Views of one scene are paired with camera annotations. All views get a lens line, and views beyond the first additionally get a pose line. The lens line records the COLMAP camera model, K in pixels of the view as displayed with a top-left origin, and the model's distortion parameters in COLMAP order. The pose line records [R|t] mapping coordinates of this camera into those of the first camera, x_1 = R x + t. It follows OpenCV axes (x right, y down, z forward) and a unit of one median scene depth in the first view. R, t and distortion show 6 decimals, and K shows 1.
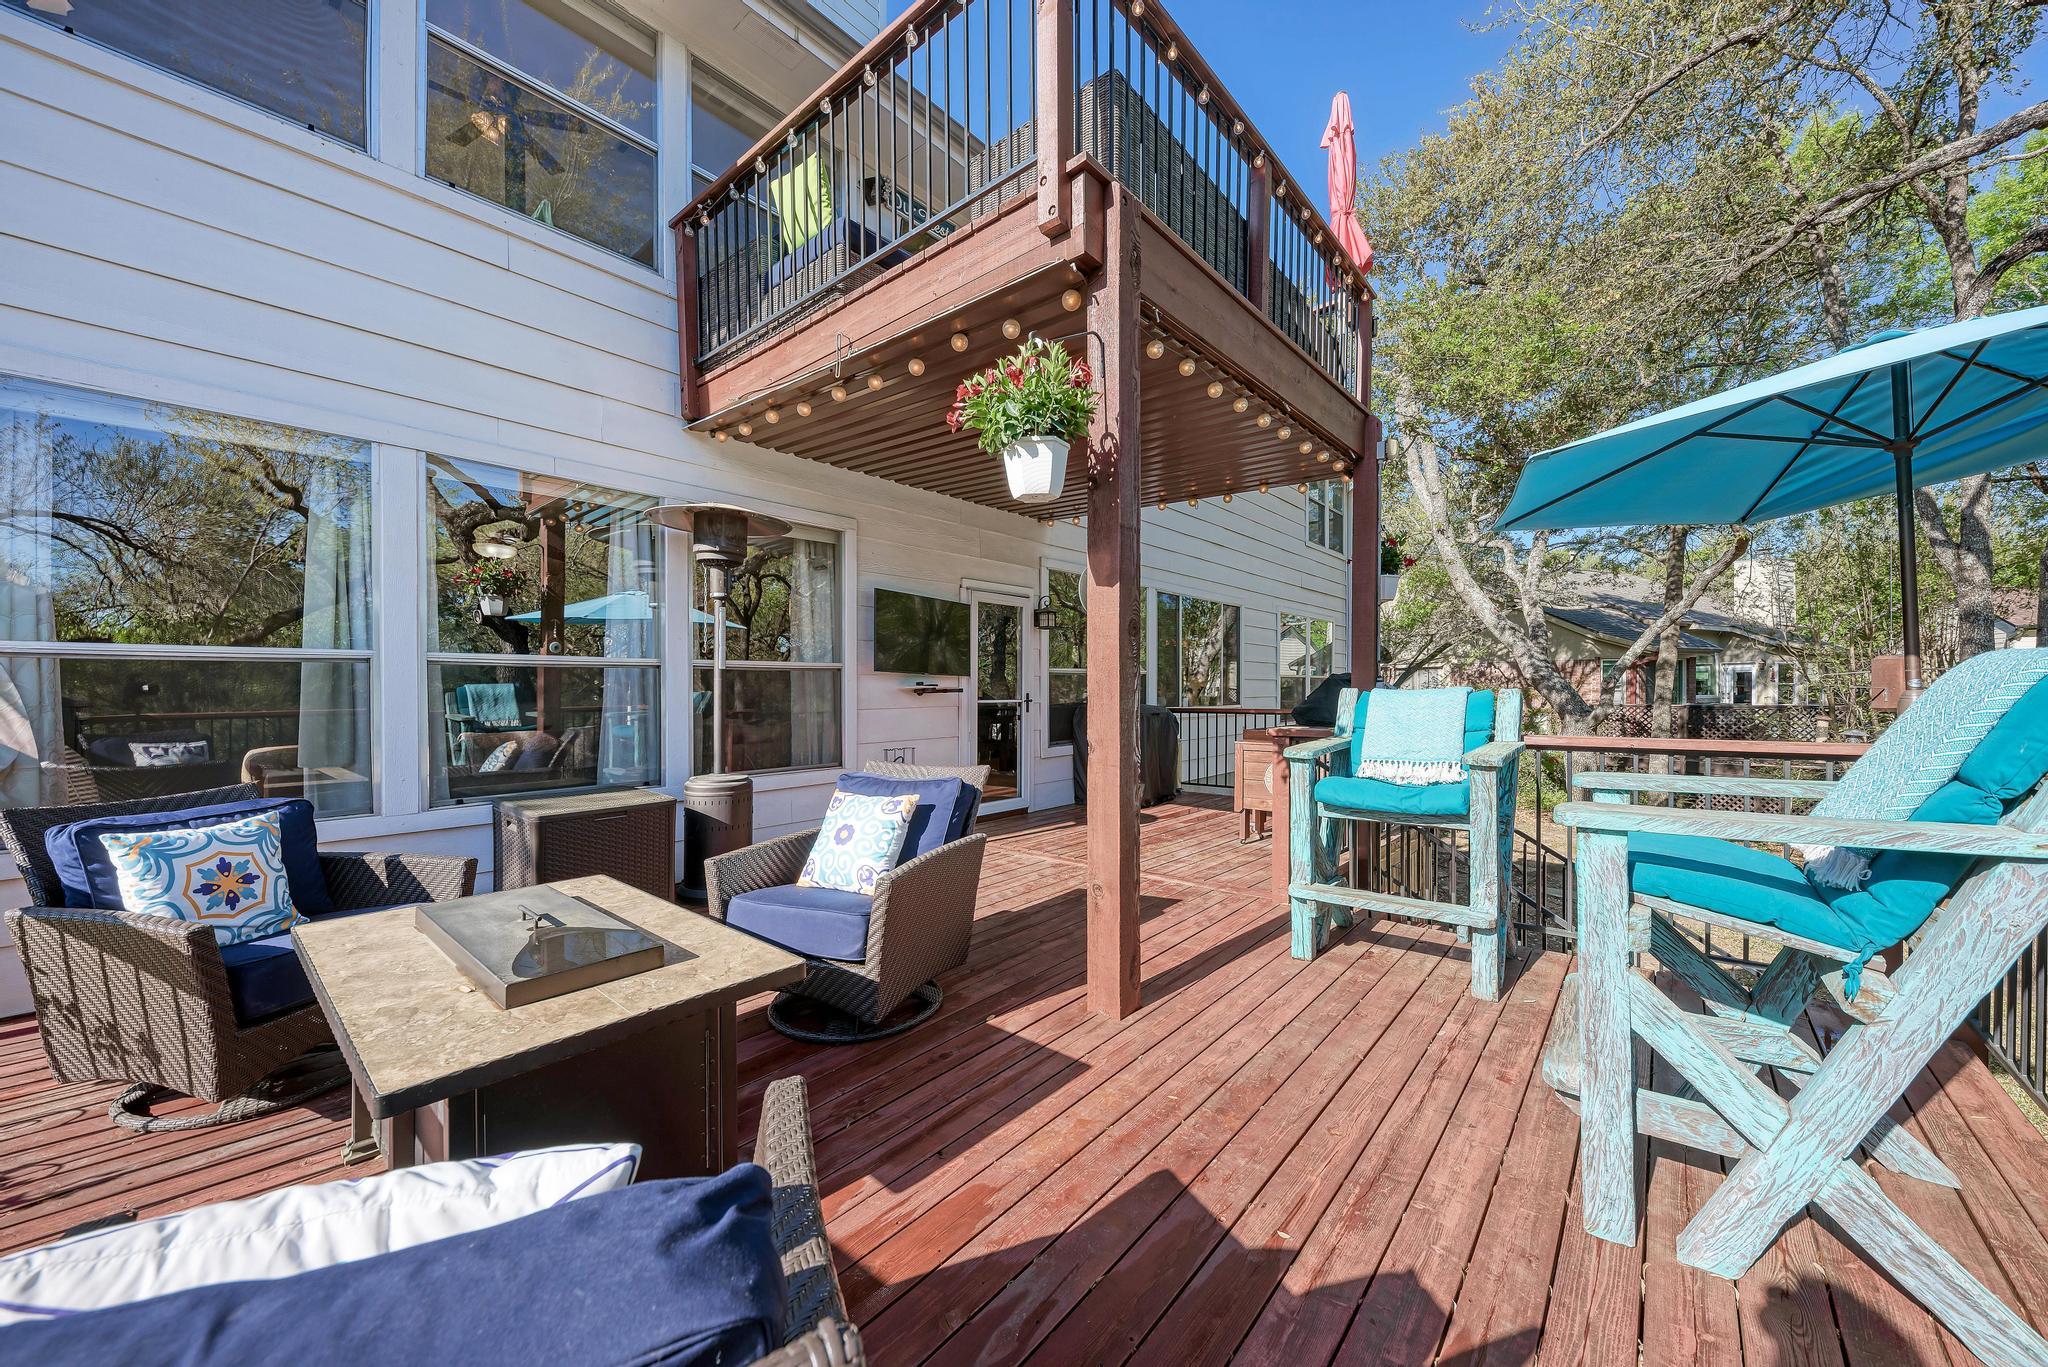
lens RADIAL K [[742.5, 0, 1031.3], [0, 742.5, 689.1], [0, 0, 1]] dist [0.003772, 0.000046]
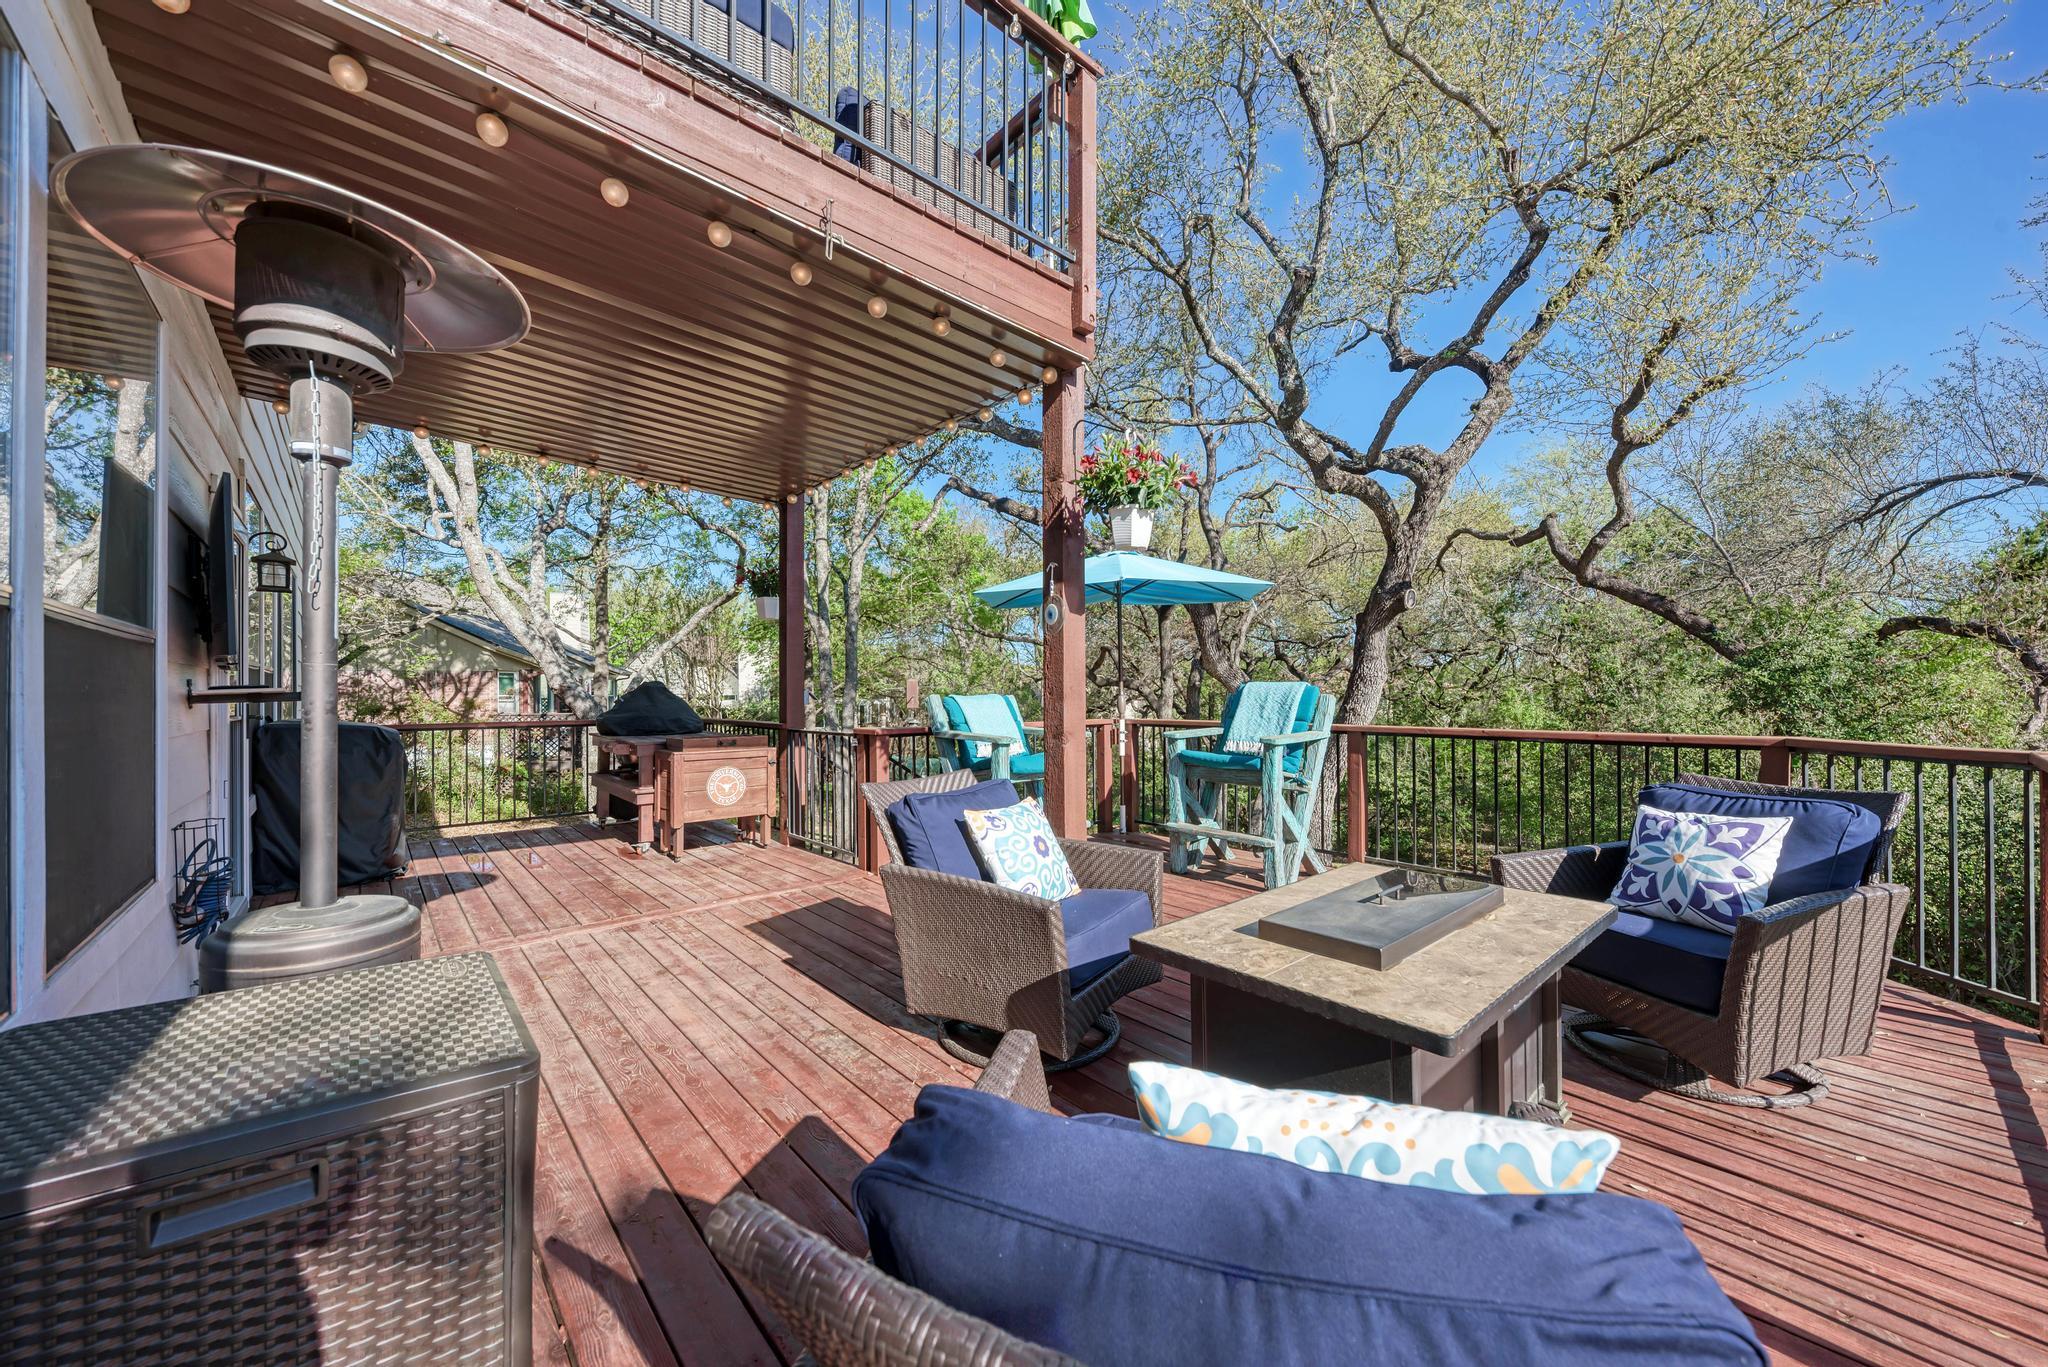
lens RADIAL K [[742.5, 0, 1028.2], [0, 742.5, 691.8], [0, 0, 1]] dist [0.003772, 0.000046]
pose [[0.139352, 0.007600, 0.990214, -0.724029], [0.003946, 0.999958, -0.008230, 0.005851], [-0.990235, 0.005055, 0.139316, 0.542713]]
